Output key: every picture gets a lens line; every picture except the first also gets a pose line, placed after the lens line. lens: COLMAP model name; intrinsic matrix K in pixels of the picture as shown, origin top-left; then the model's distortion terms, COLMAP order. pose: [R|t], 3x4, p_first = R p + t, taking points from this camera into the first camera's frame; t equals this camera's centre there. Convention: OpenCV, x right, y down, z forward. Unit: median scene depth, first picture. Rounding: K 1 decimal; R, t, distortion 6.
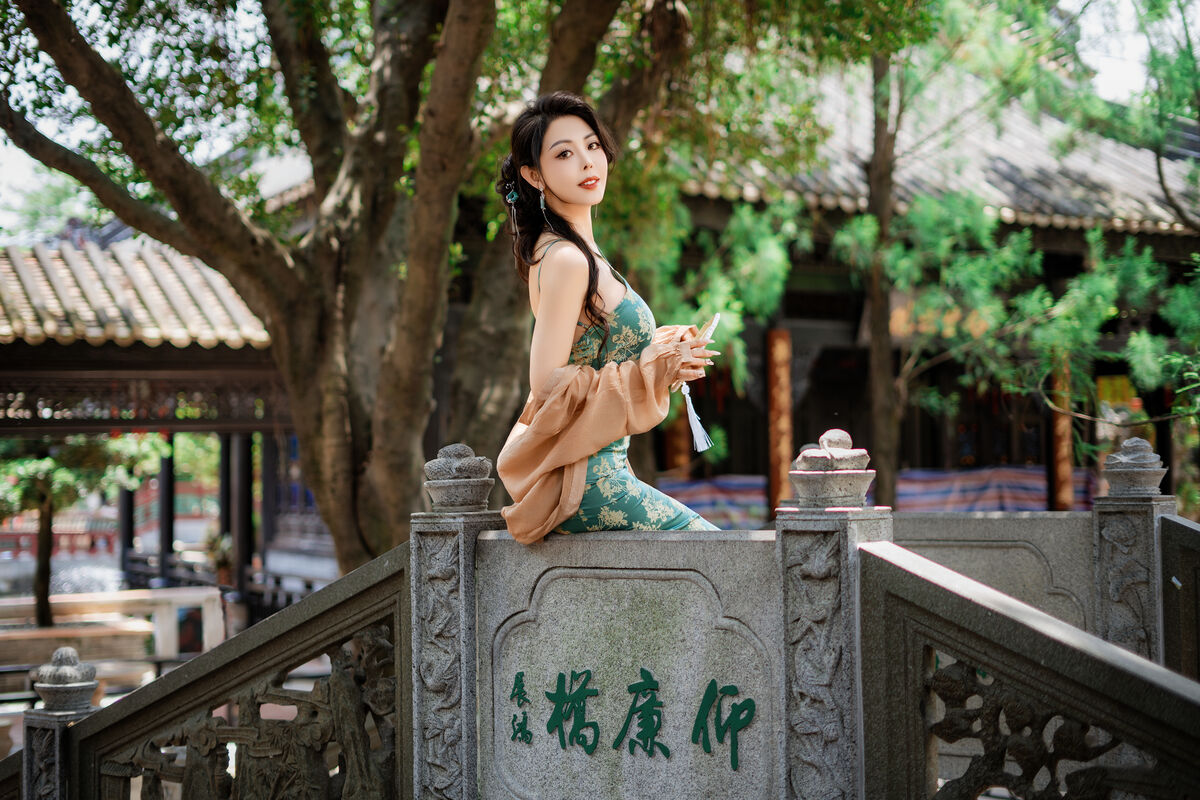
lens RADIAL K [[1768.6, 0, 599.6], [0, 1768.6, 386.6], [0, 0, 1]] dist [-0.007496, -0.024389]
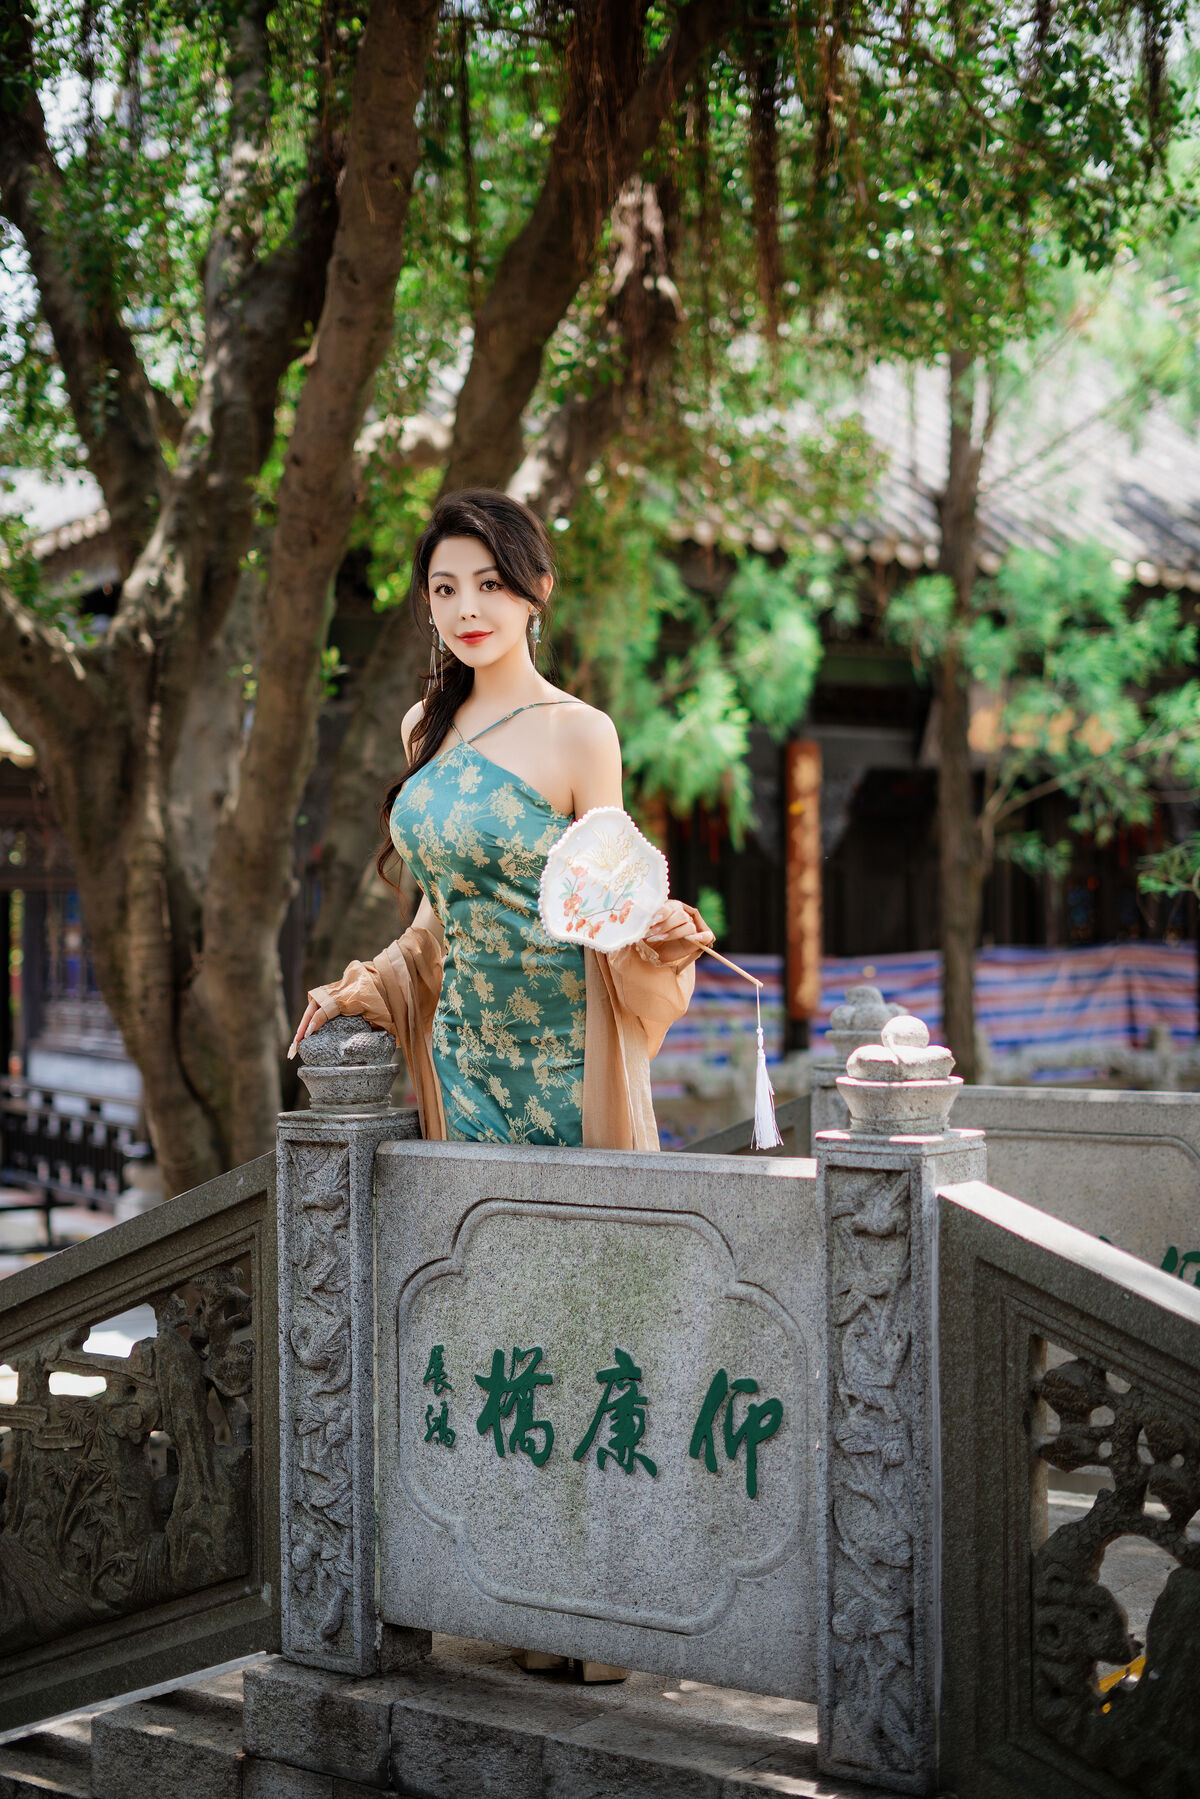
lens RADIAL K [[2650.8, 0, 596.1], [0, 2650.8, 902.4], [0, 0, 1]] dist [0.012674, 0.005152]
pose [[0.999668, 0.006359, 0.024959, -0.004438], [-0.007277, 0.999294, 0.036846, -0.020390], [-0.024707, -0.037016, 0.999009, -0.008223]]
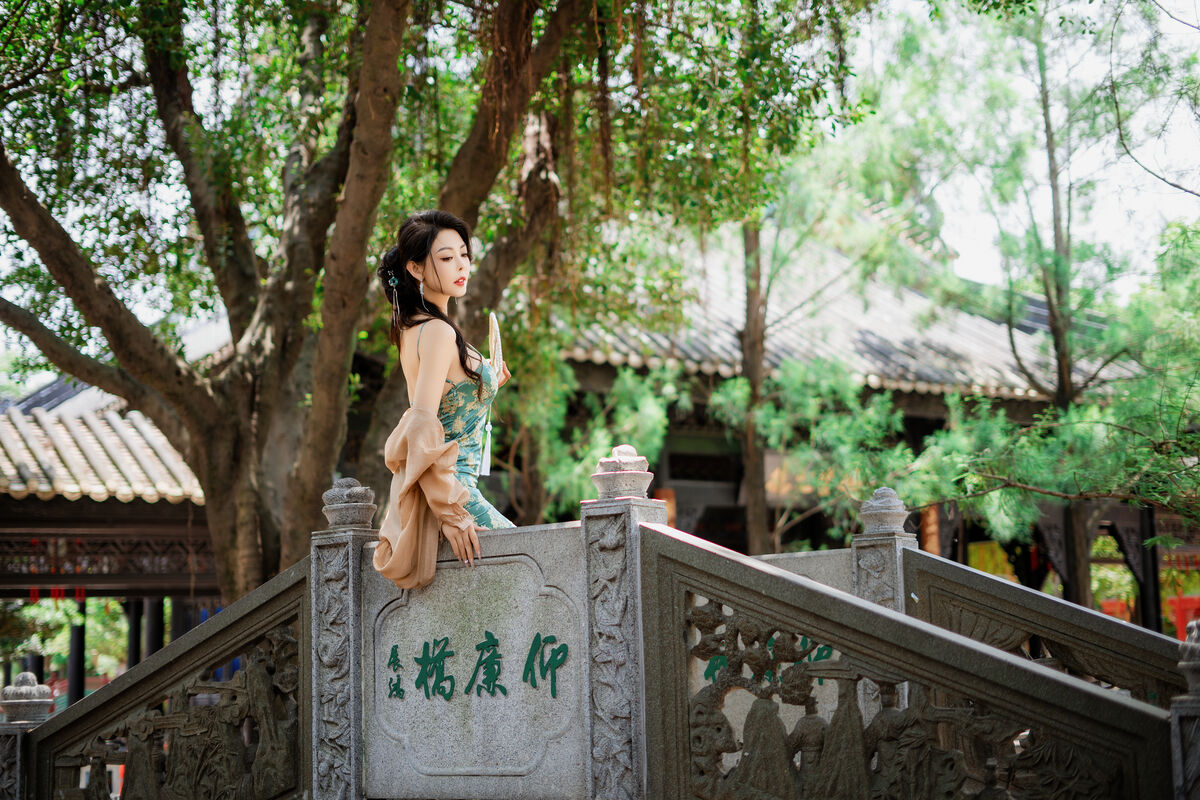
lens RADIAL K [[1736.3, 0, 602.6], [0, 1736.3, 399.5], [0, 0, 1]] dist [-0.011713, 0.084129]
pose [[0.998428, -0.005158, 0.055812, 0.015270], [0.010639, 0.995093, -0.098368, 0.044773], [-0.055031, 0.098808, 0.993584, -0.121897]]
